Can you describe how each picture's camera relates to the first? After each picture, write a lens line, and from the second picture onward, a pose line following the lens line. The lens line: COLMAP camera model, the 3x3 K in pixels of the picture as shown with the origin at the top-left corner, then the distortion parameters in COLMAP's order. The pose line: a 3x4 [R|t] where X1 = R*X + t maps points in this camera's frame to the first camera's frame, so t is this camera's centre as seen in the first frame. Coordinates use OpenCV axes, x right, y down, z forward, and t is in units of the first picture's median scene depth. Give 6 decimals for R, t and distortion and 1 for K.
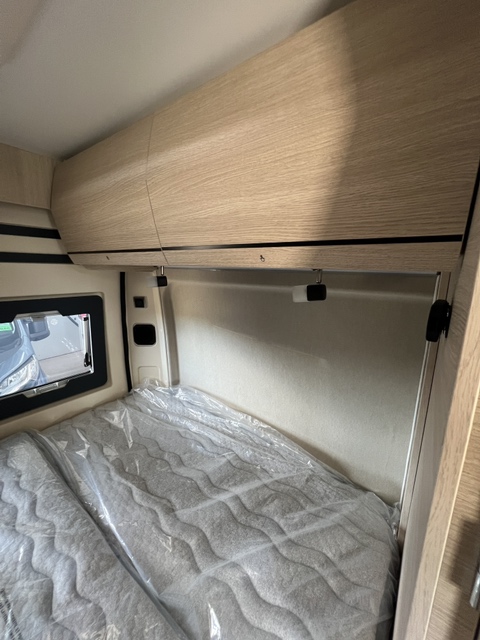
lens RADIAL K [[253.0, 0, 241.1], [0, 253.0, 318.9], [0, 0, 1]] dist [-0.010816, 0.000659]
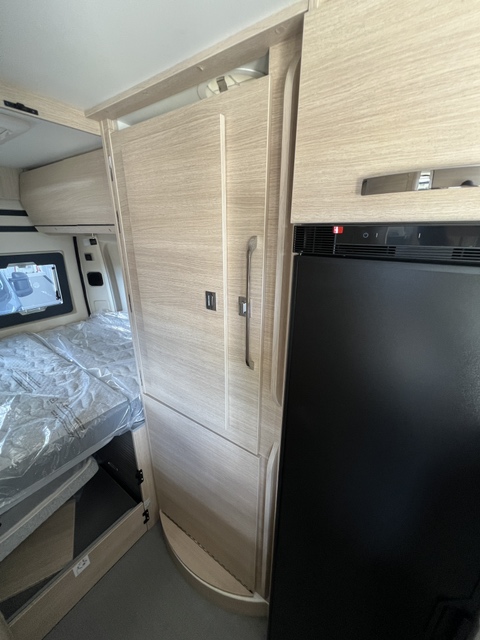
lens RADIAL K [[256.6, 0, 240.0], [0, 256.6, 321.8], [0, 0, 1]] dist [-0.002066, -0.000840]
pose [[0.999397, -0.026203, 0.022775, 0.512556], [0.022584, 0.988915, 0.146753, 0.126104], [-0.026368, -0.146150, 0.988911, -0.671602]]
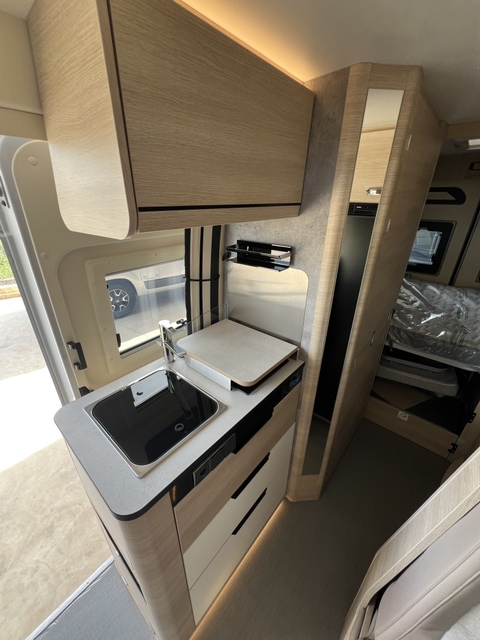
lens RADIAL K [[256.6, 0, 244.2], [0, 256.6, 316.7], [0, 0, 1]] dist [-0.002066, -0.000840]
pose [[-0.058143, 0.405623, -0.912189, 1.130638], [-0.205896, 0.889218, 0.408532, 0.168430], [0.976845, 0.211569, 0.031815, -0.959438]]
